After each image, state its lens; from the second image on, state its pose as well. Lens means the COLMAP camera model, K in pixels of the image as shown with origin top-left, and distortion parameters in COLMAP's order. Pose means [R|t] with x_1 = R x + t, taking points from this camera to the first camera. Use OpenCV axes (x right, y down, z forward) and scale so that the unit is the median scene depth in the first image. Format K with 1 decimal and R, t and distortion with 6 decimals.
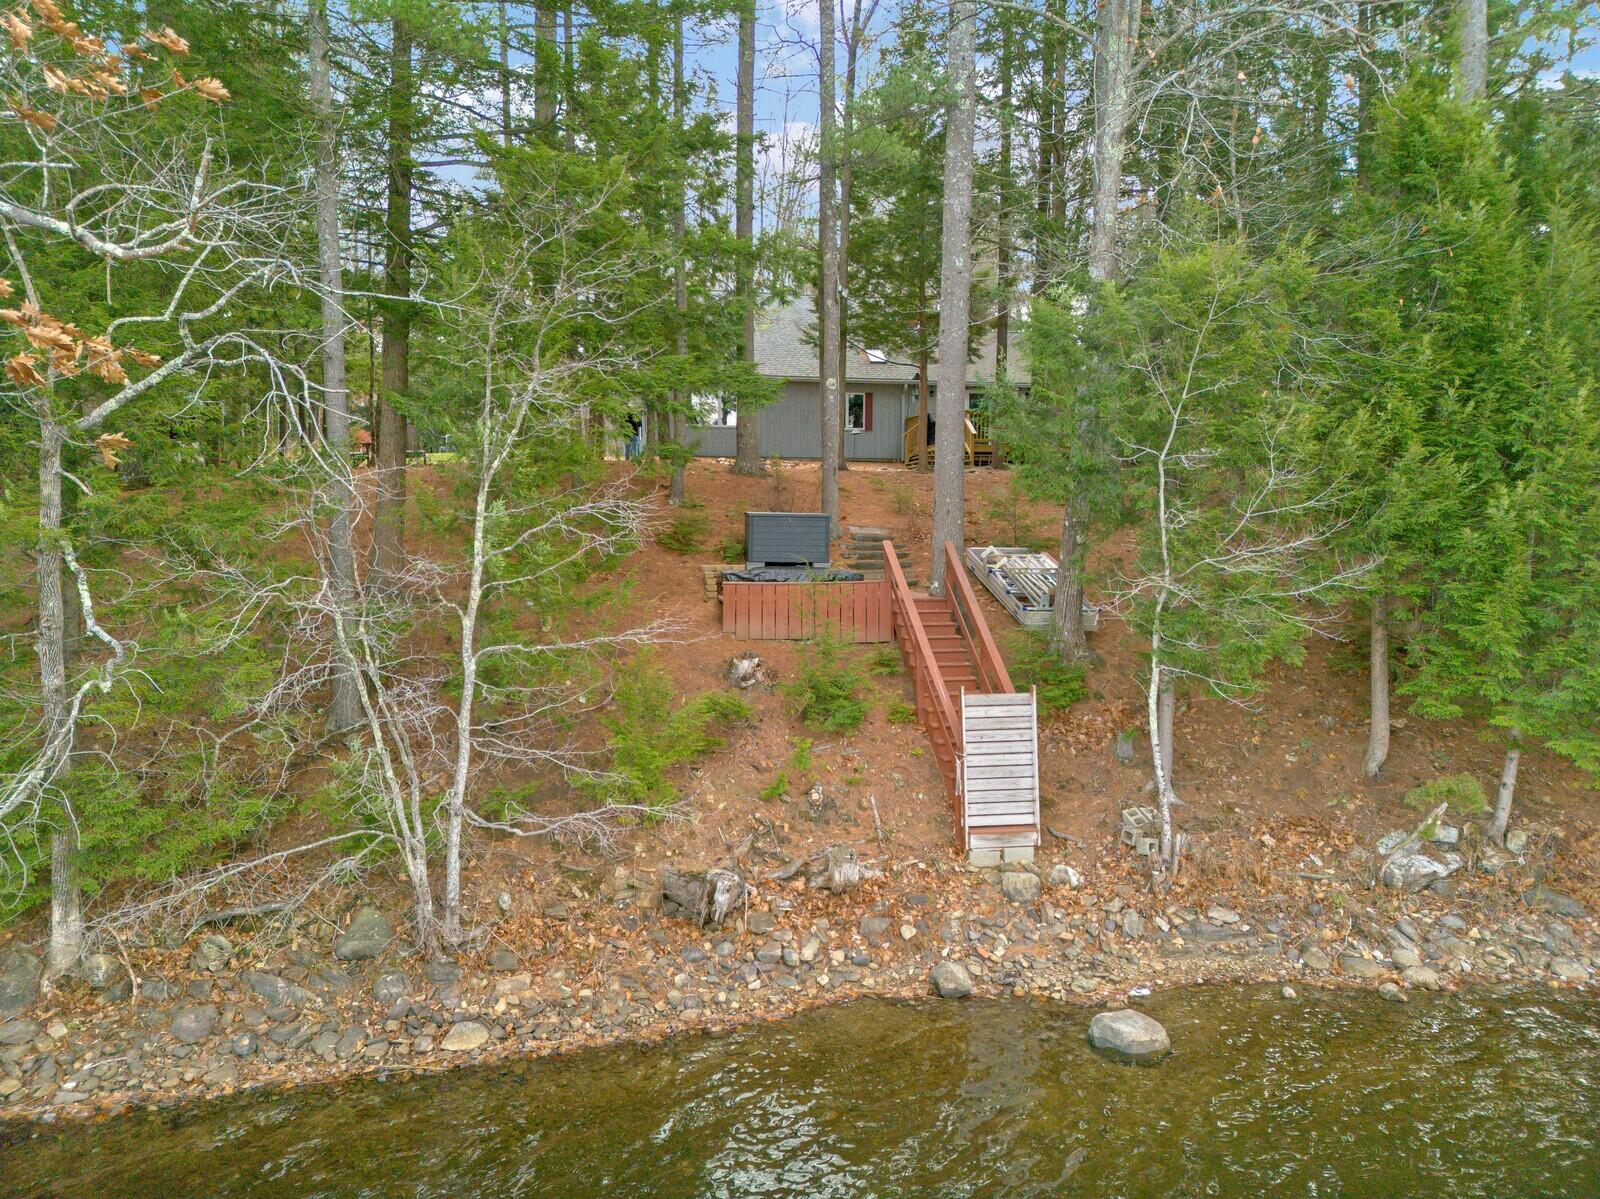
lens RADIAL K [[1162.5, 0, 800.0], [0, 1162.5, 602.5], [0, 0, 1]] dist [0.081292, -0.069359]
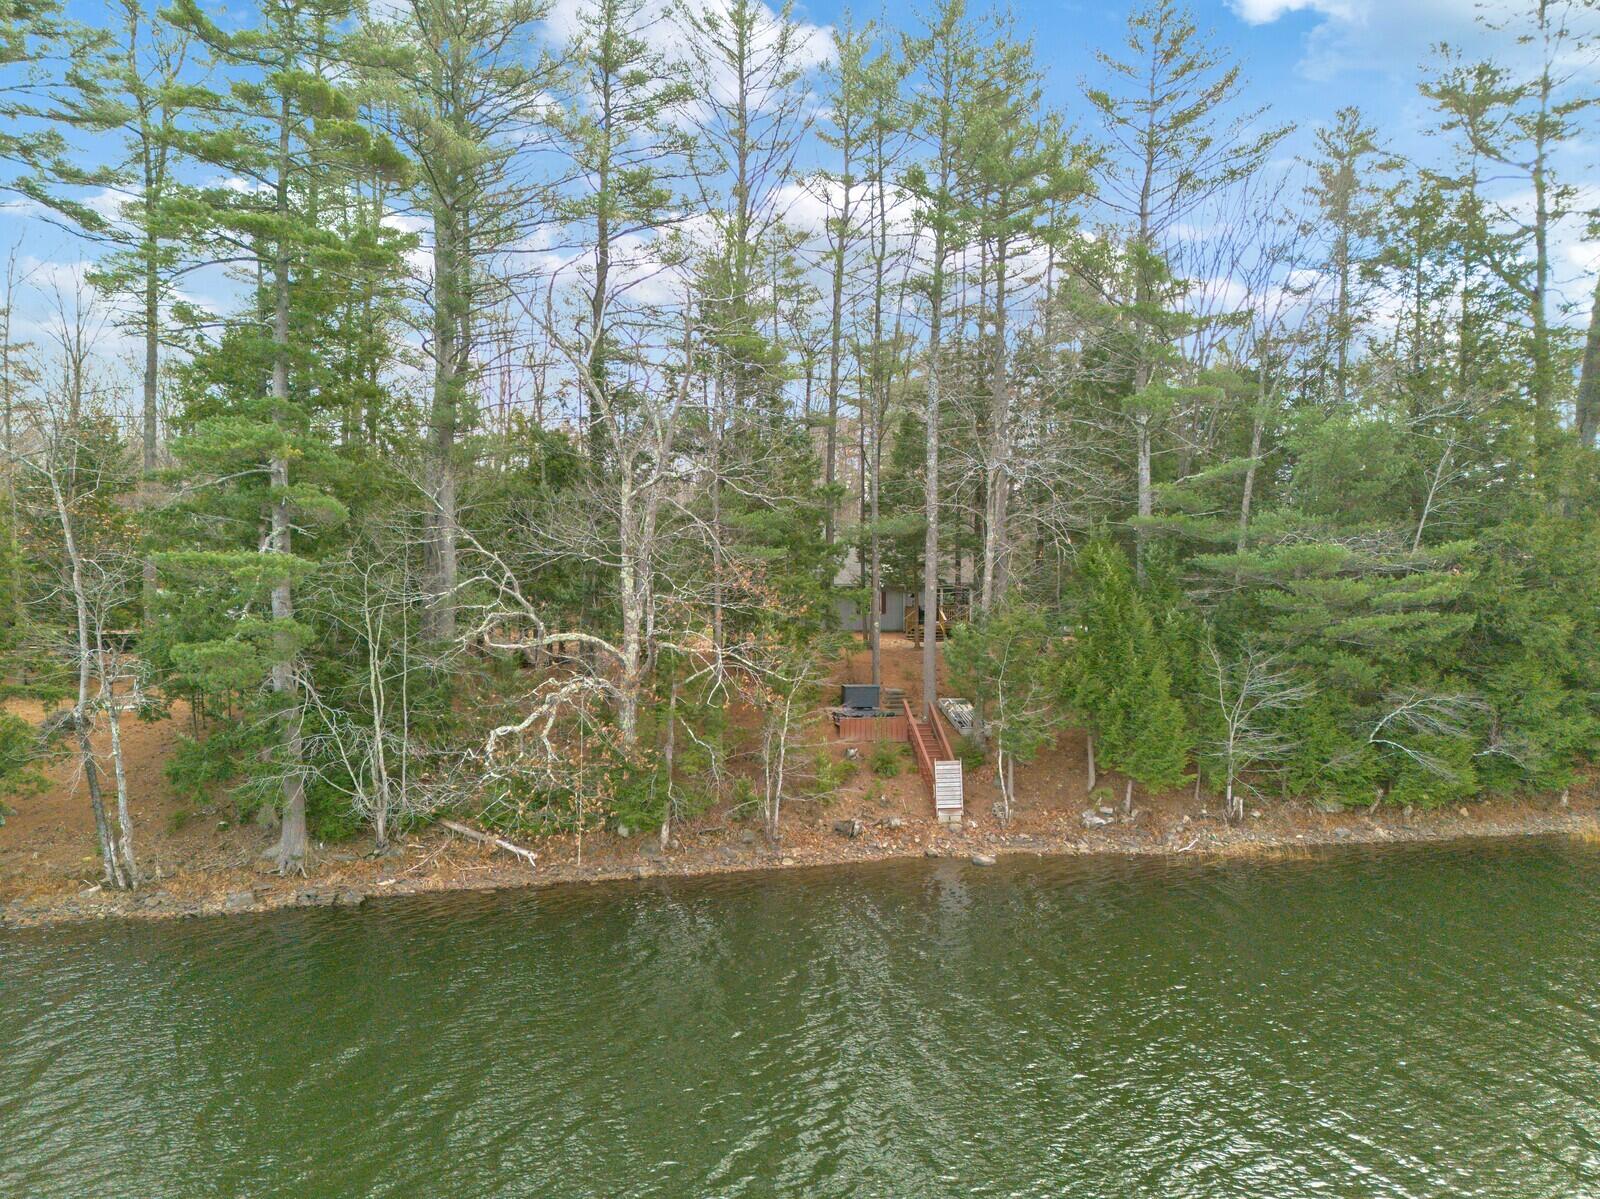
lens RADIAL K [[1162.5, 0, 800.7], [0, 1162.5, 606.4], [0, 0, 1]] dist [0.081292, -0.069359]
pose [[0.999946, -0.006314, 0.008270, -0.197604], [0.006896, 0.997350, -0.072422, -0.088366], [-0.007791, 0.072475, 0.997340, -1.762154]]
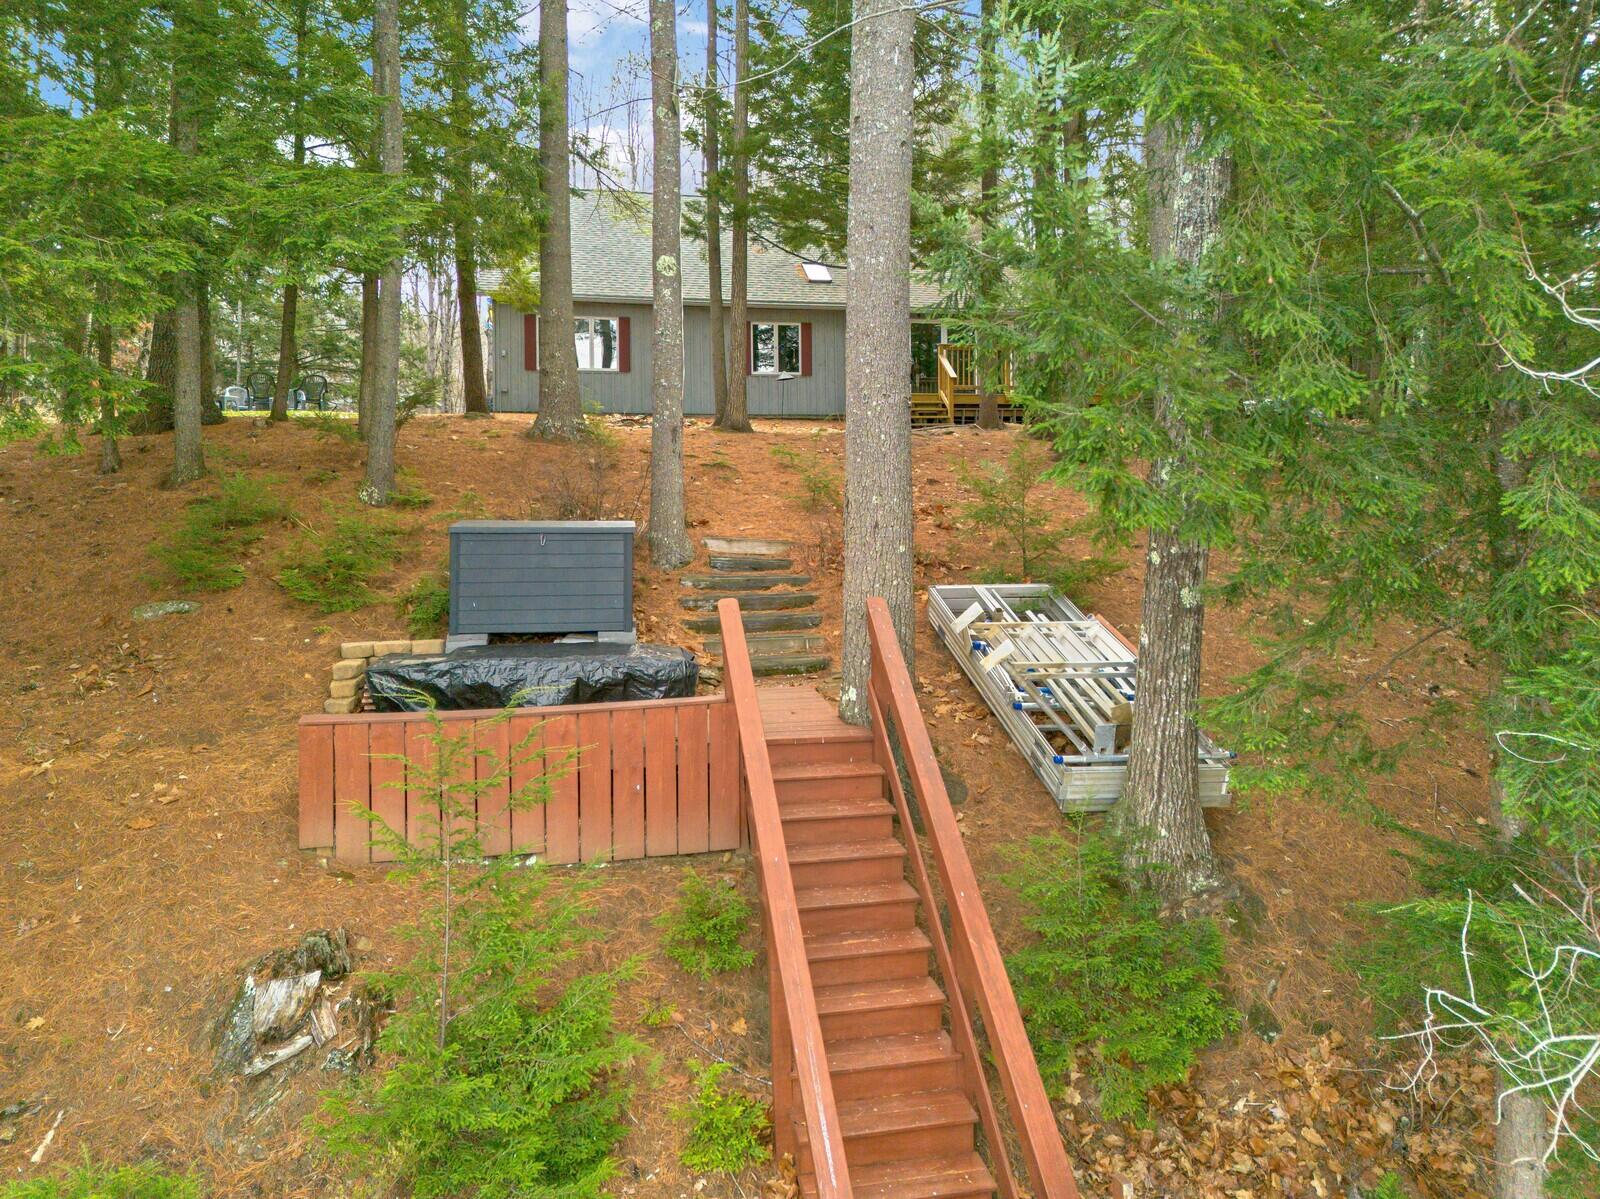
lens RADIAL K [[1162.5, 0, 797.6], [0, 1162.5, 589.0], [0, 0, 1]] dist [0.081292, -0.069359]
pose [[0.999913, -0.010424, 0.008029, 0.114564], [0.010249, 0.999714, 0.021589, -0.078997], [-0.008251, -0.021505, 0.999735, 0.692578]]
